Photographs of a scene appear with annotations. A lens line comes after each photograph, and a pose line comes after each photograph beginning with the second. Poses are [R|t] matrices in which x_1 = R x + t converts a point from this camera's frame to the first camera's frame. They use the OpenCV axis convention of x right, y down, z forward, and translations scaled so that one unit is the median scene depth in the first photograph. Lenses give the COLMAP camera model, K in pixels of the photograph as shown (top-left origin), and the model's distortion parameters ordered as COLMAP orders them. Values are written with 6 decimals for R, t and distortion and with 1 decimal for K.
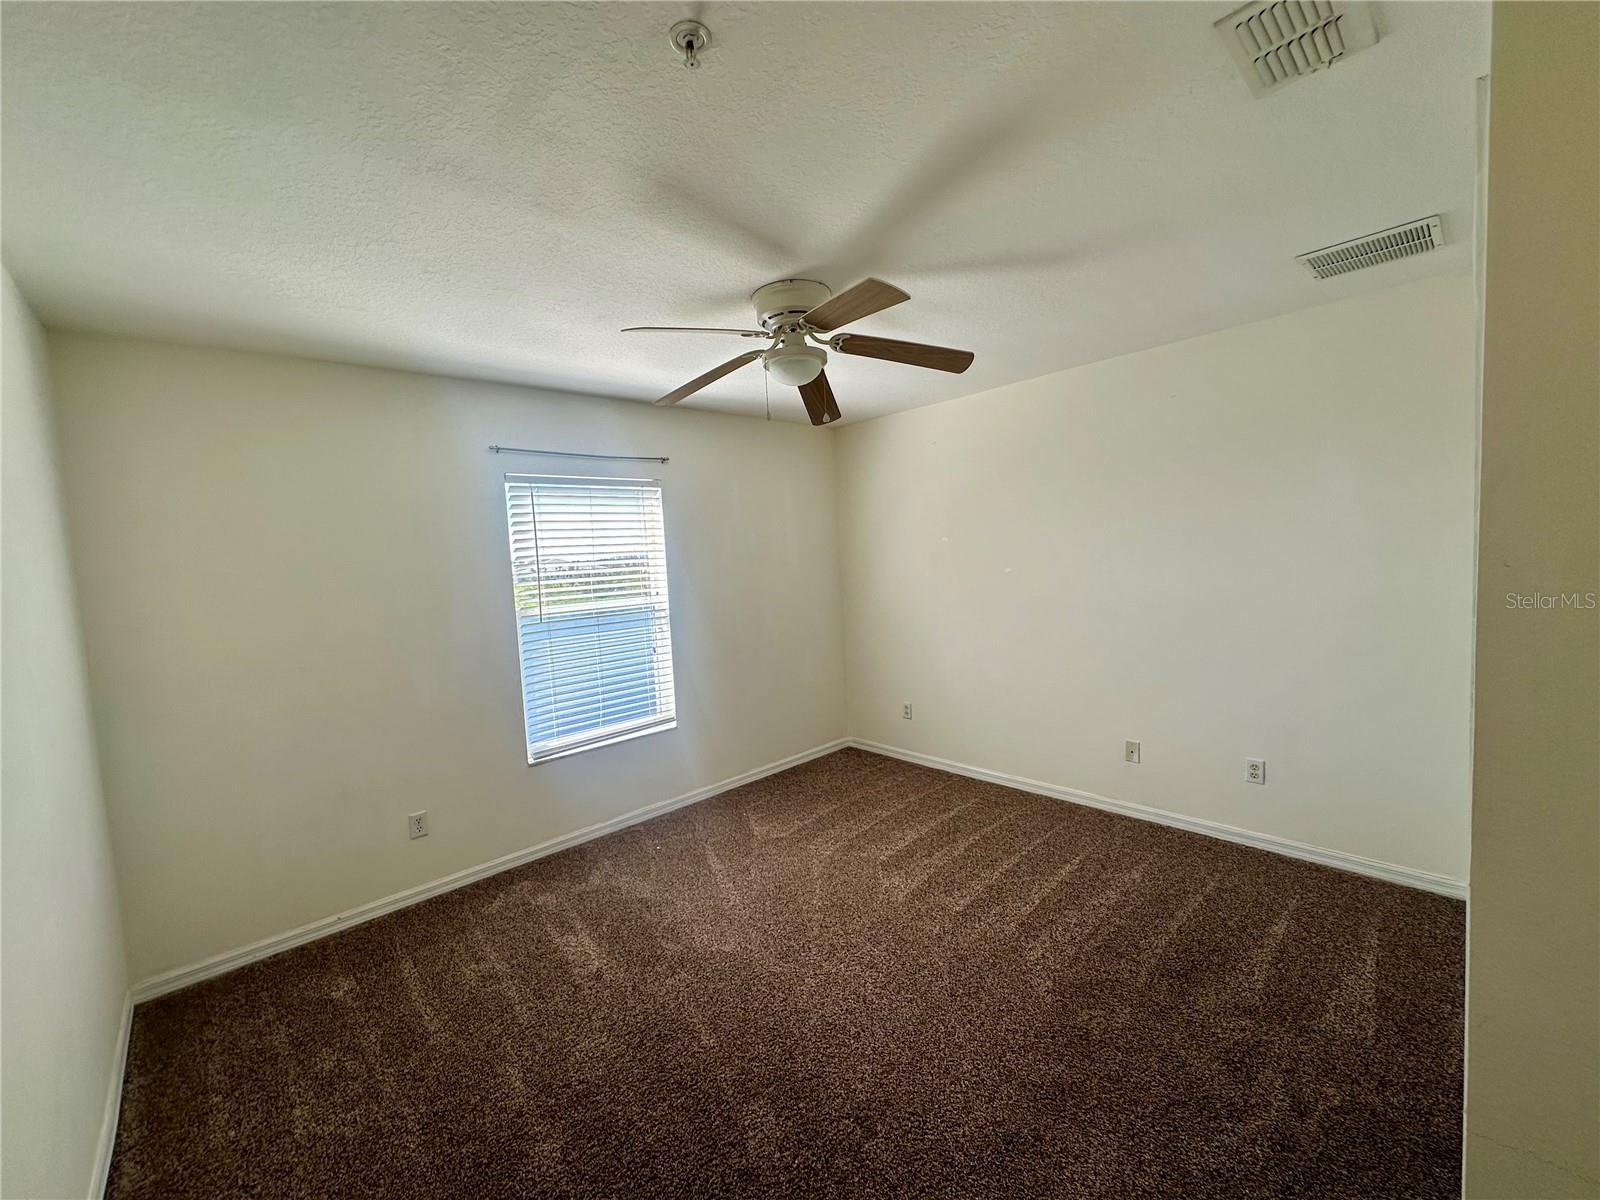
lens RADIAL K [[641.4, 0, 796.4], [0, 641.4, 600.6], [0, 0, 1]] dist [0.000342, 0.000319]
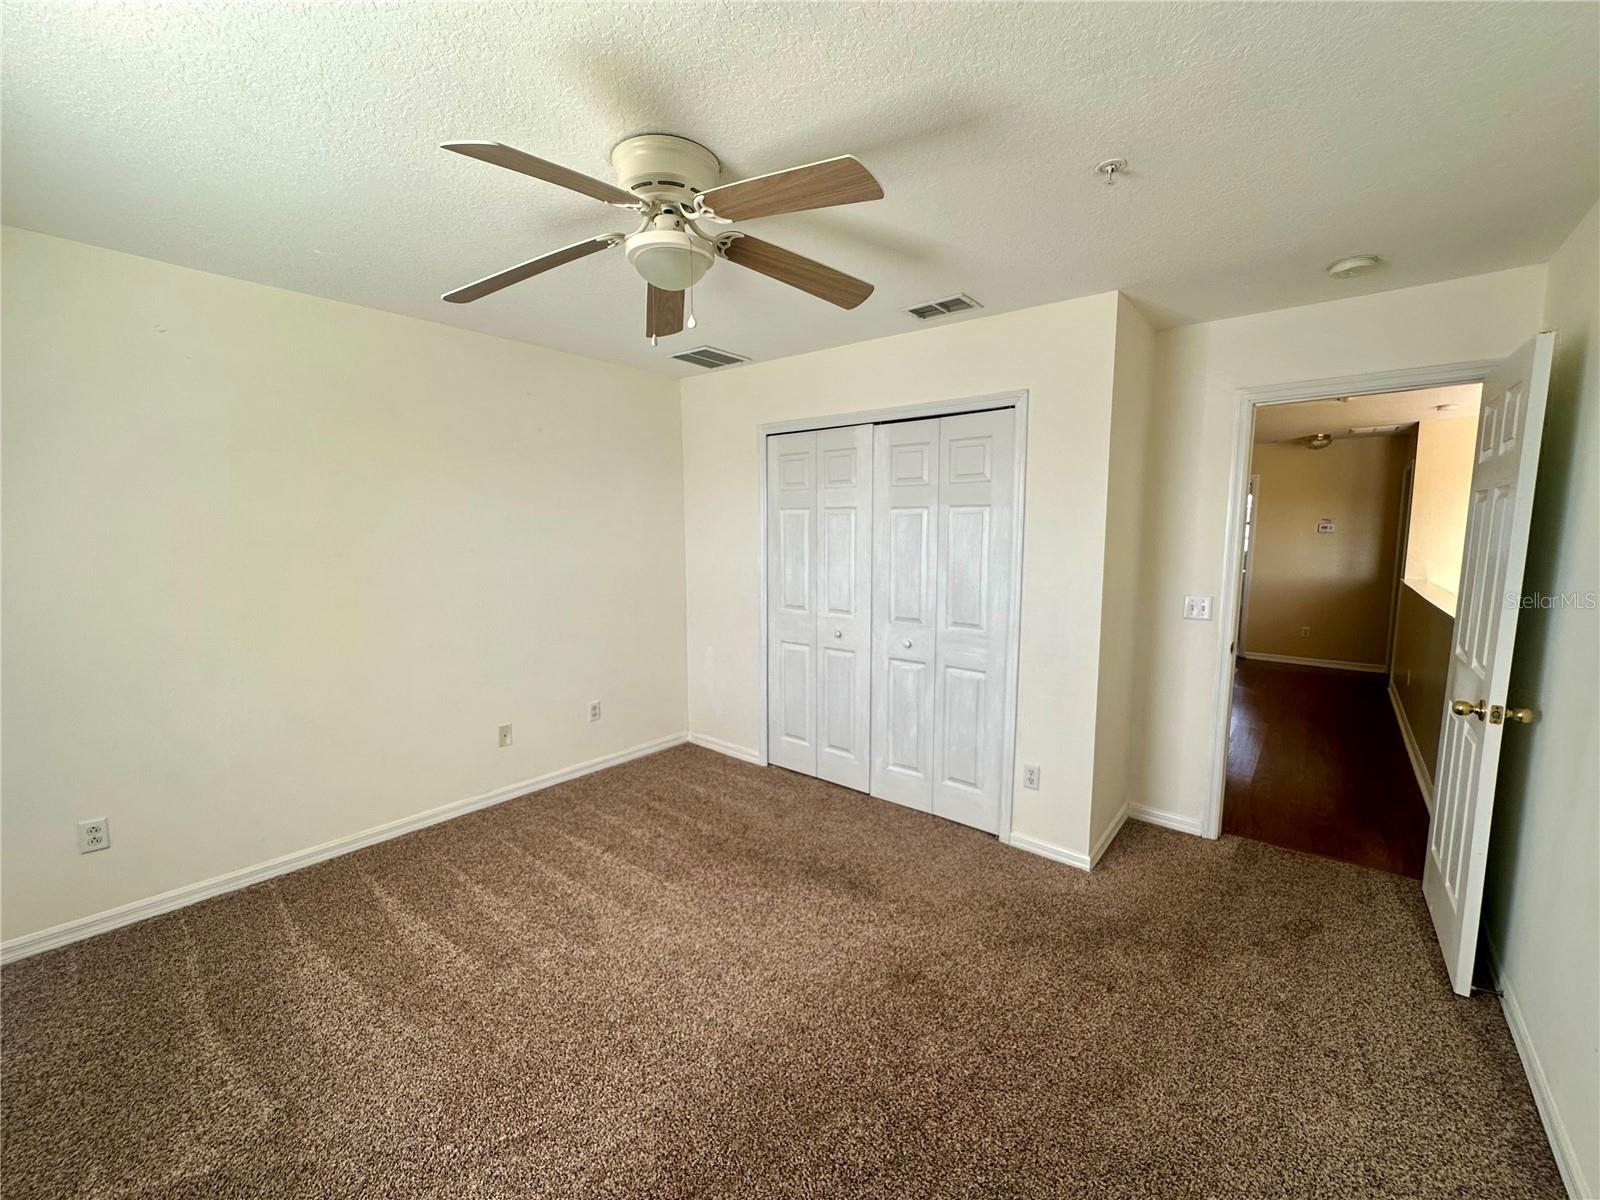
lens RADIAL K [[641.4, 0, 796.4], [0, 641.4, 600.6], [0, 0, 1]] dist [0.000342, 0.000319]
pose [[-0.128524, -0.050190, 0.990436, -0.522992], [0.082979, 0.994672, 0.061172, 0.002651], [-0.988229, 0.090047, -0.123675, 0.662671]]
